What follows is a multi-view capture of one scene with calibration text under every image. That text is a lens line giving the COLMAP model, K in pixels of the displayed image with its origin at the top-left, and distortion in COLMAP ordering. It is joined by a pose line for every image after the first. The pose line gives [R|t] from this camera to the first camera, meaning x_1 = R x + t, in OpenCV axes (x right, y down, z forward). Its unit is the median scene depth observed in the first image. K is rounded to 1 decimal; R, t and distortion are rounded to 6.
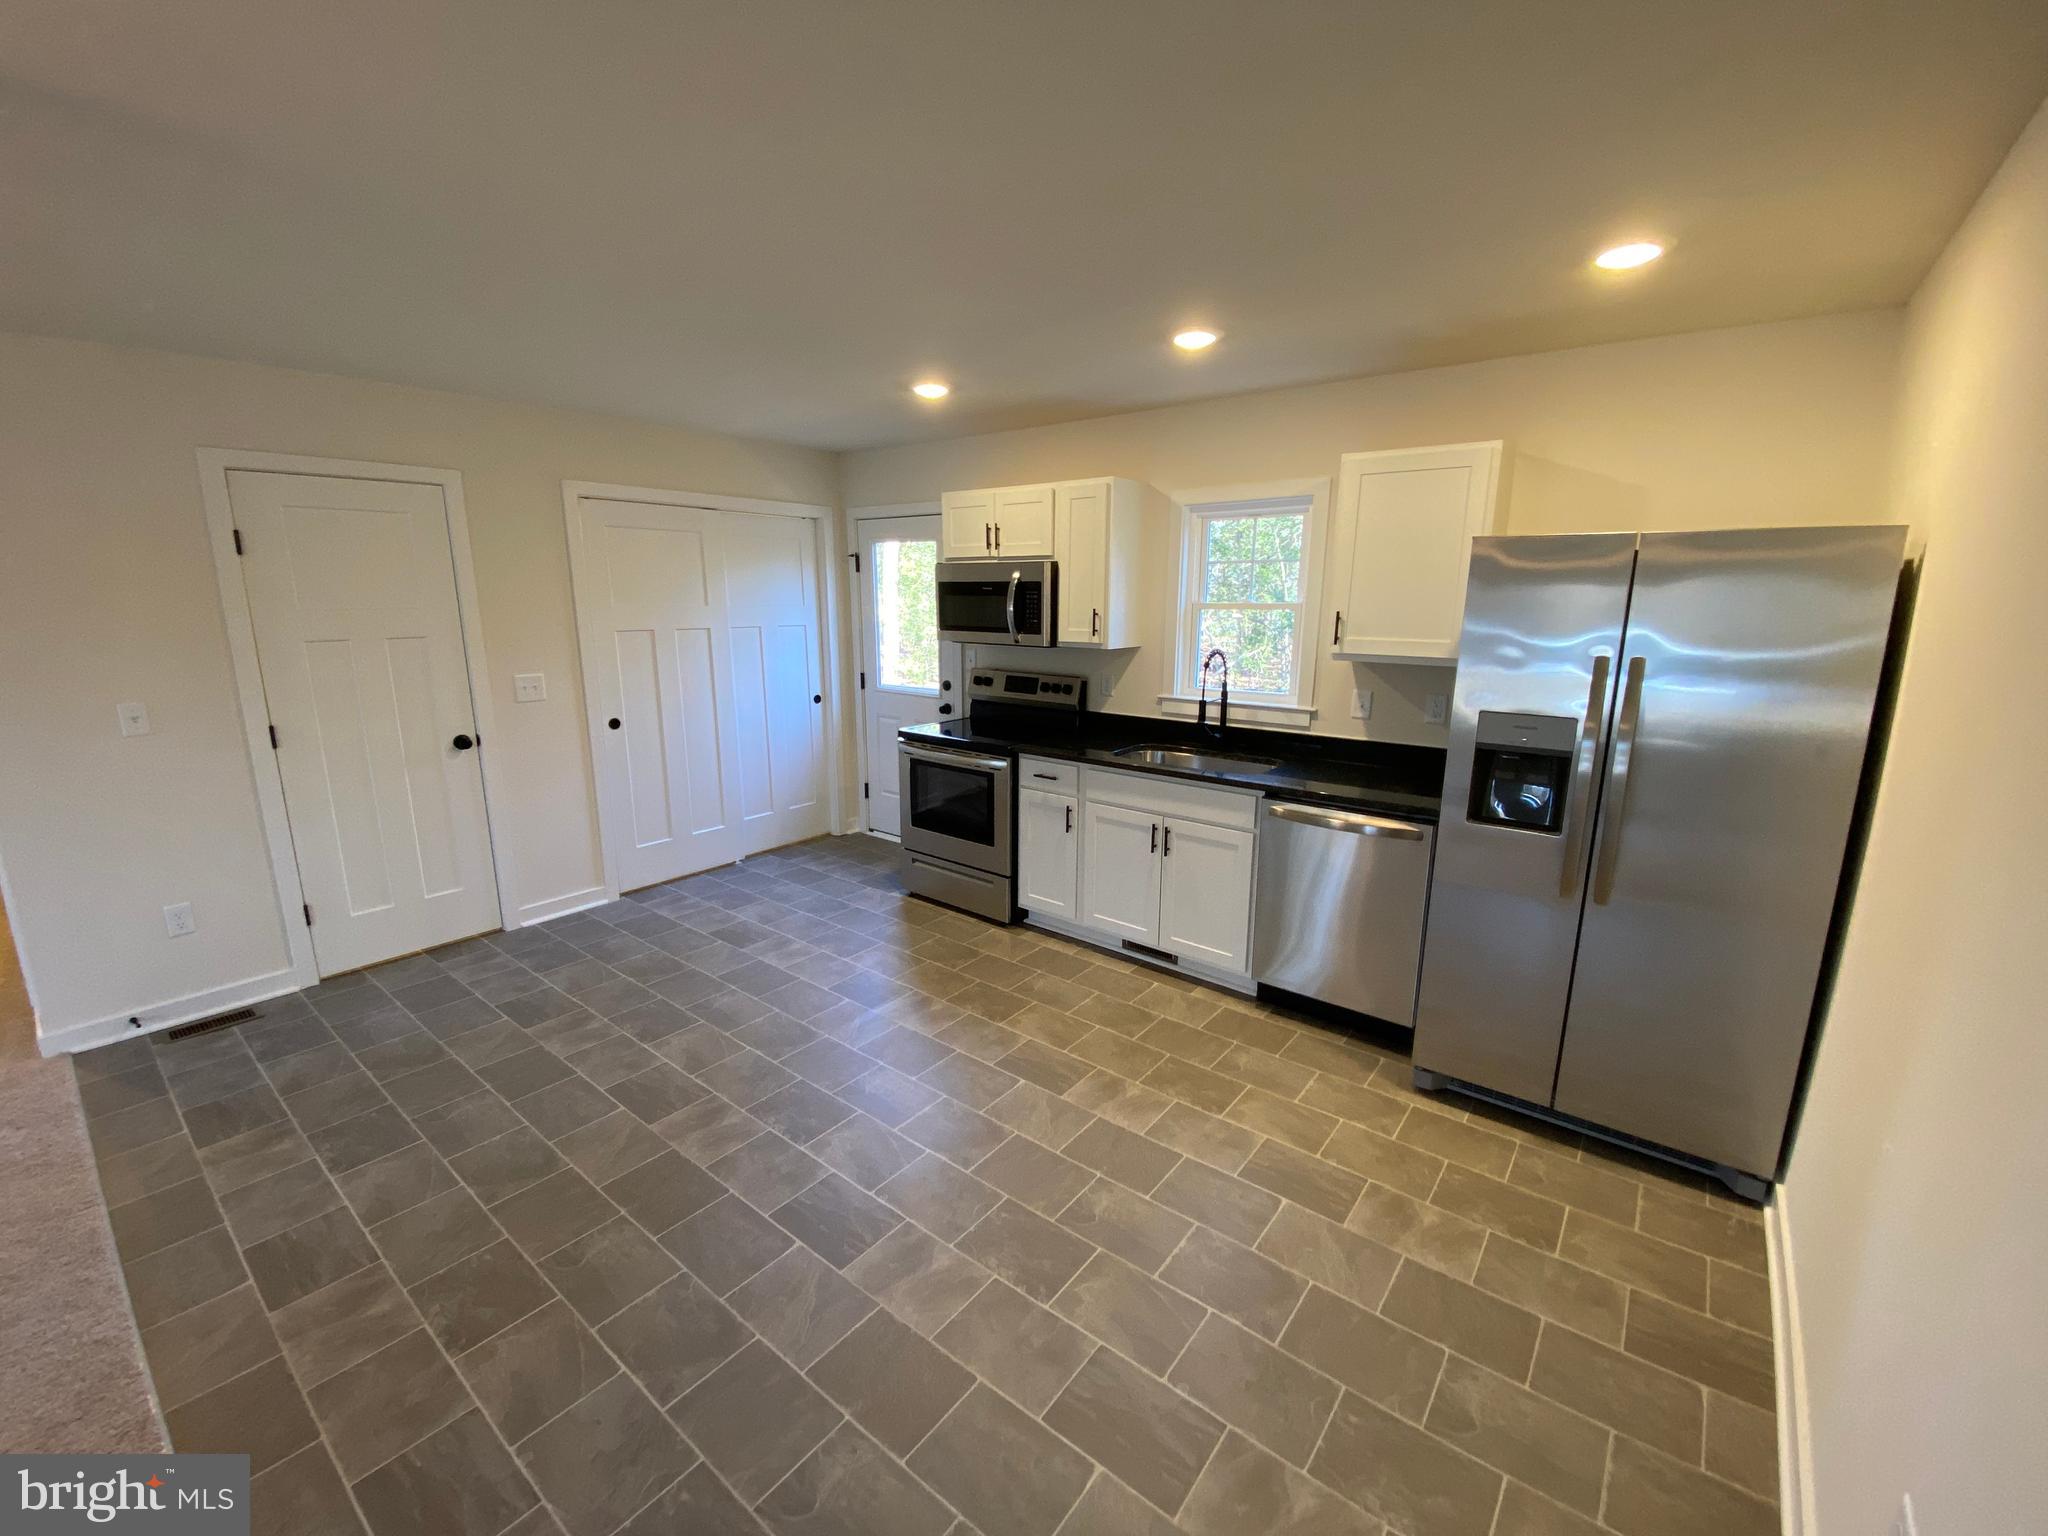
lens RADIAL K [[833.1, 0, 1025.5], [0, 833.1, 769.8], [0, 0, 1]] dist [0.070904, -0.051332]
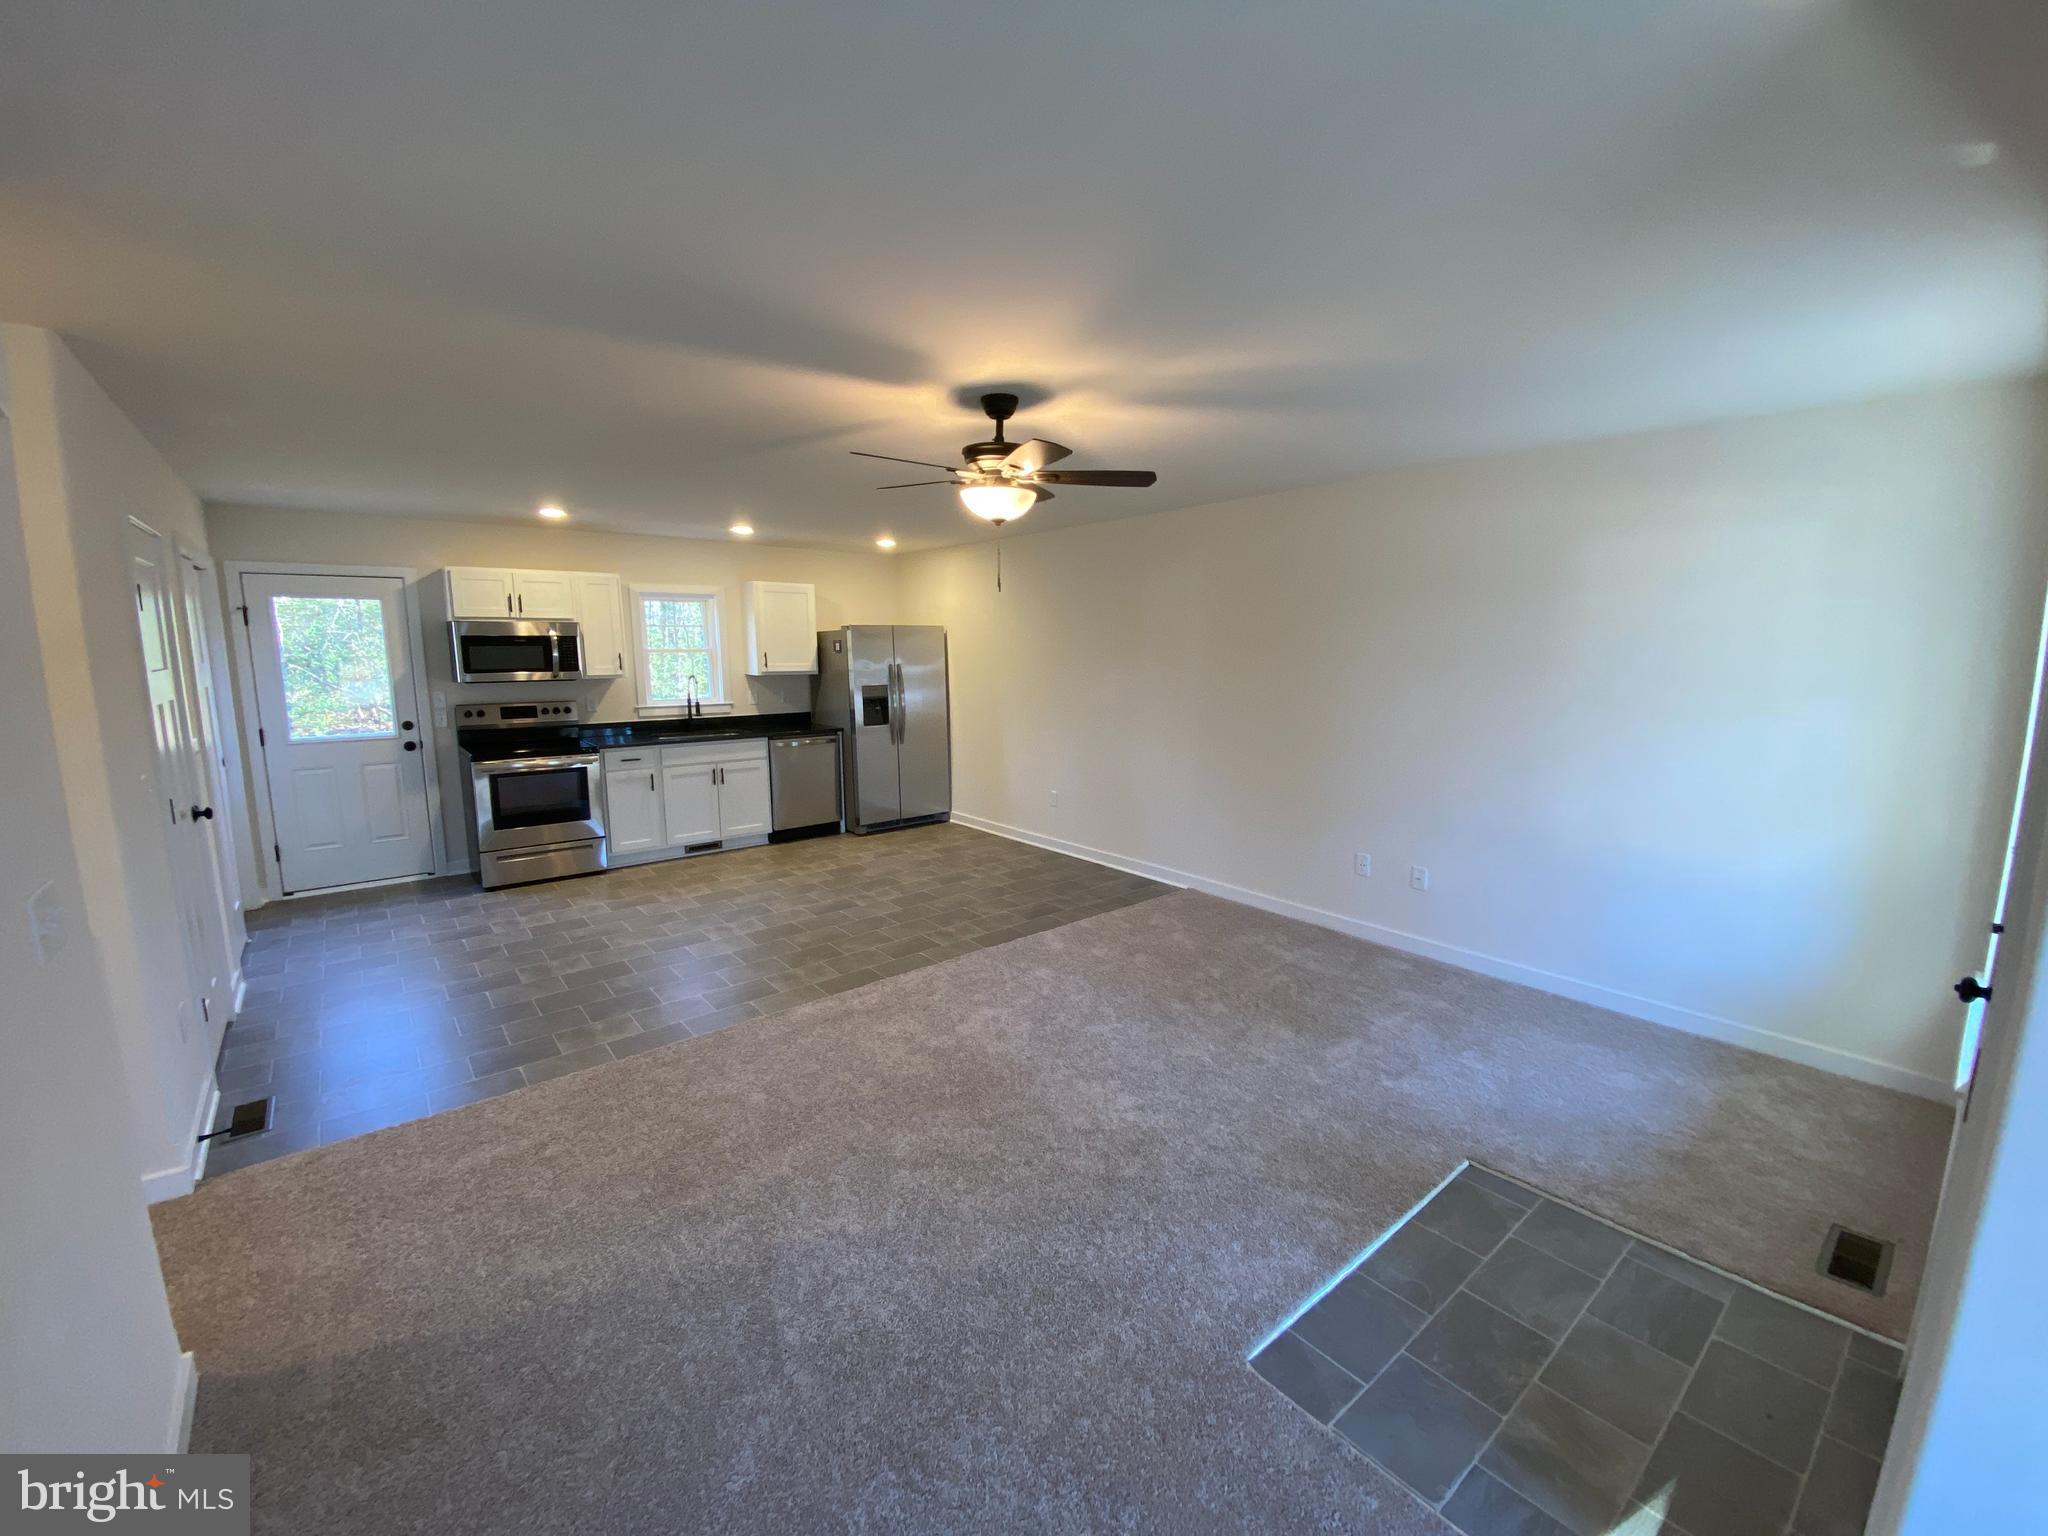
lens RADIAL K [[834.5, 0, 1027.0], [0, 834.5, 766.0], [0, 0, 1]] dist [0.022247, -0.021461]
pose [[0.201103, -0.146747, 0.968516, -1.349112], [0.207934, 0.972578, 0.104187, 0.011138], [-0.957247, 0.180435, 0.226103, -0.063660]]
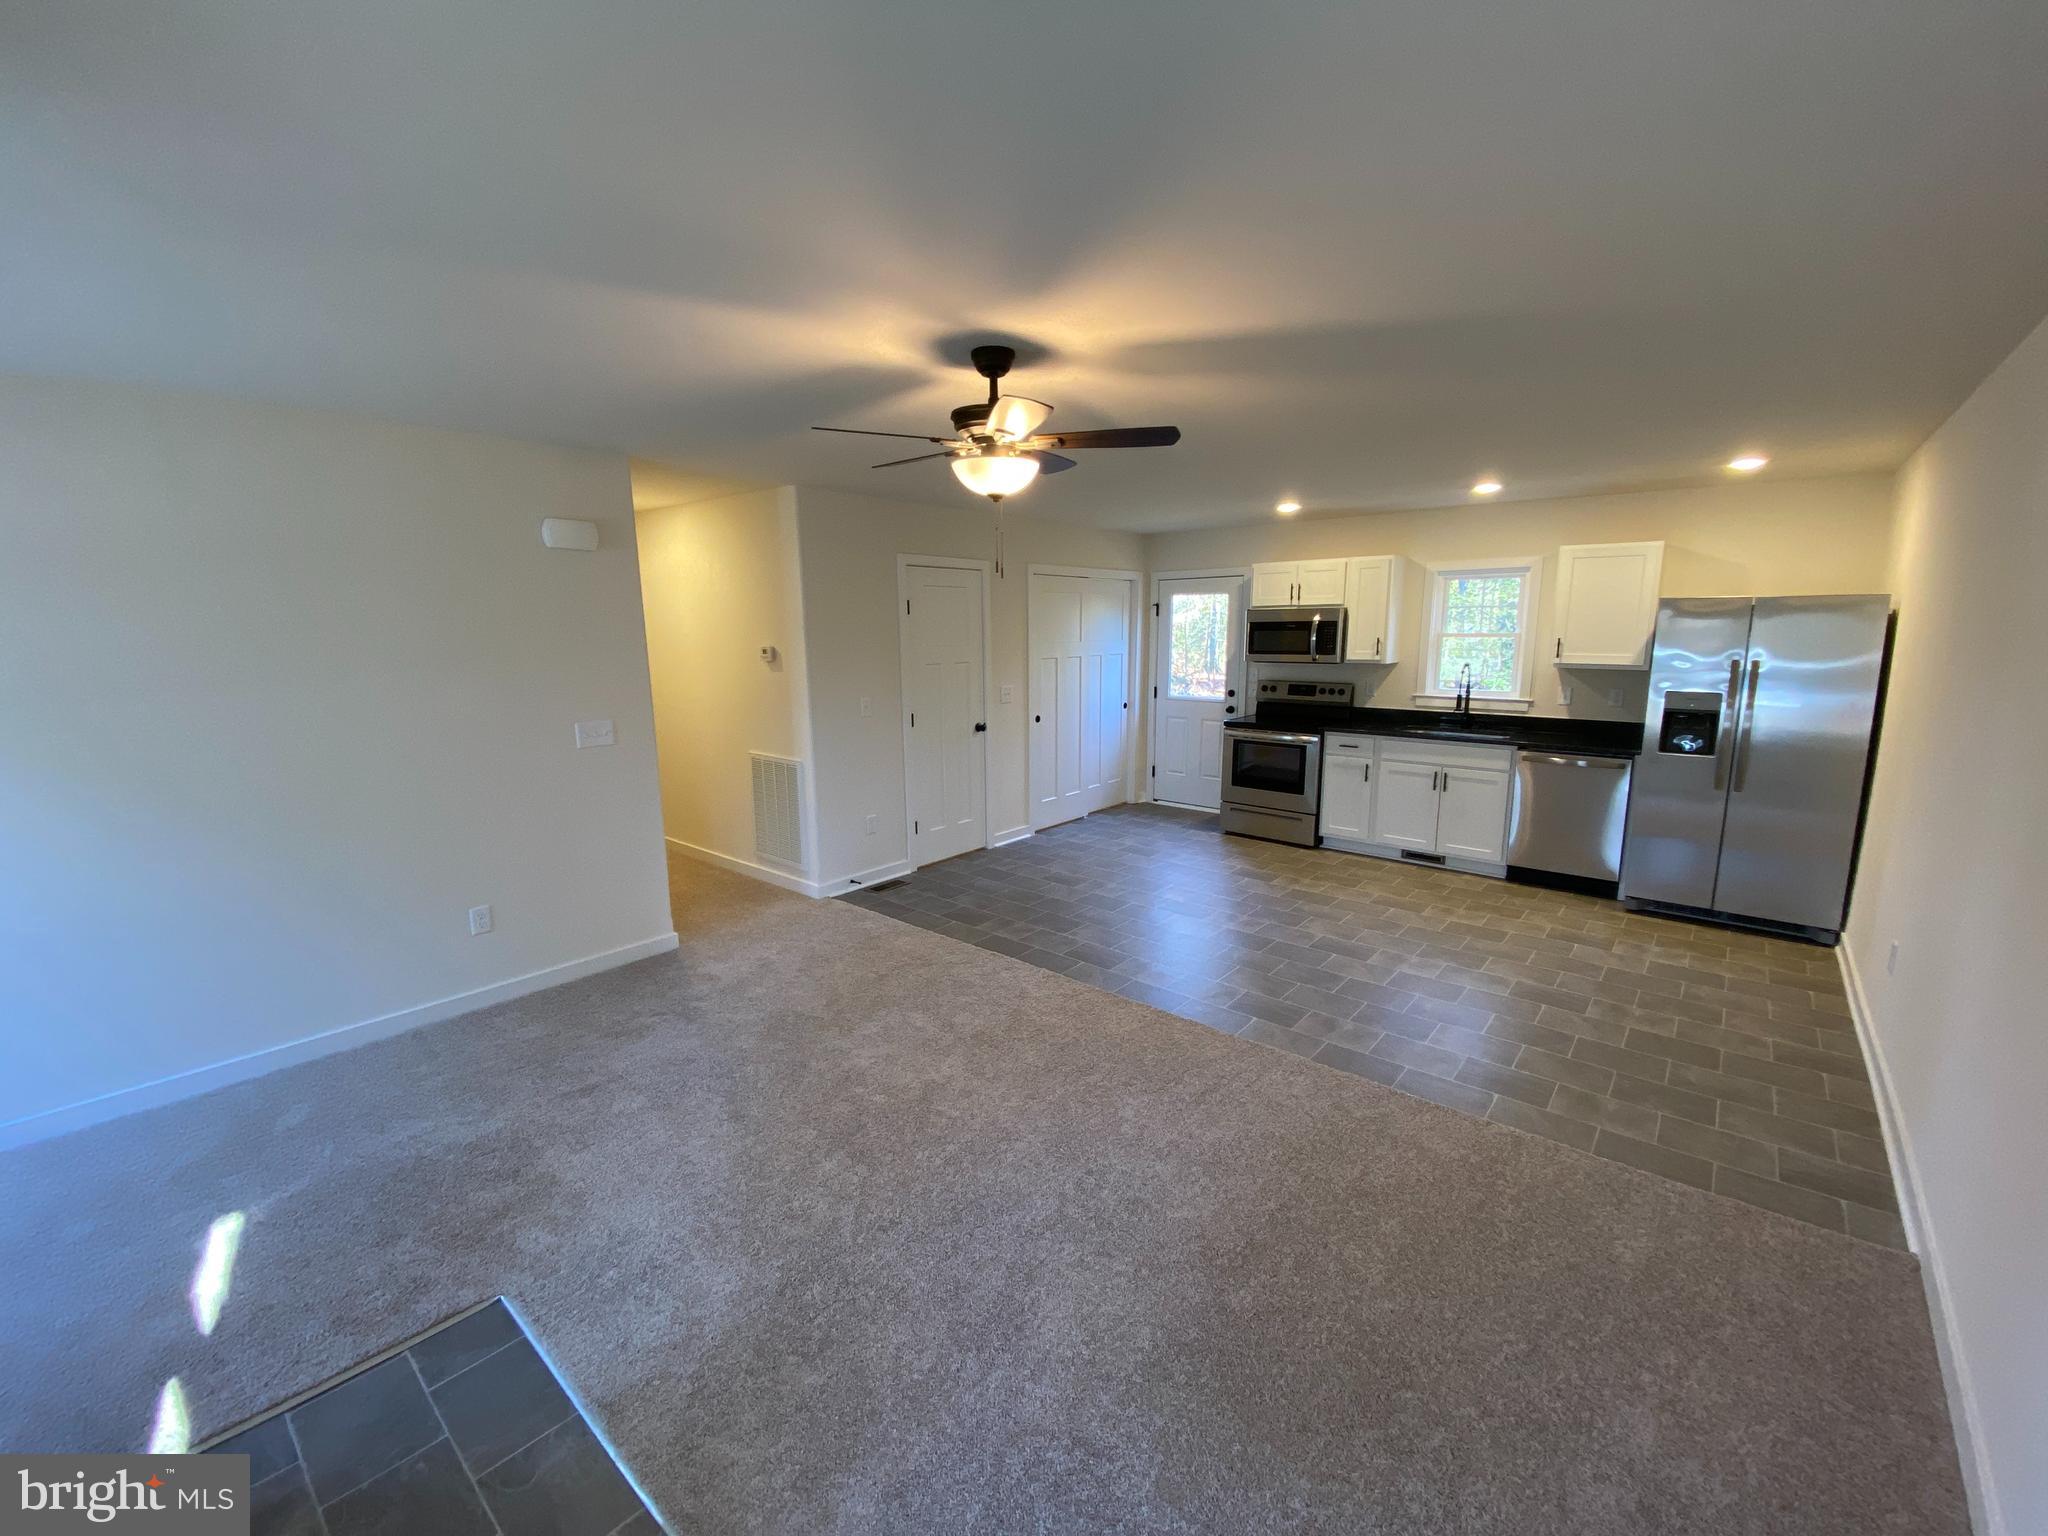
lens RADIAL K [[831.4, 0, 1024.0], [0, 831.4, 768.0], [0, 0, 1]] dist [0.024322, -0.019921]
pose [[0.999205, -0.004645, -0.039607, -0.517286], [0.003006, 0.999141, -0.041320, 0.111569], [0.039765, 0.041168, 0.998361, -0.568554]]
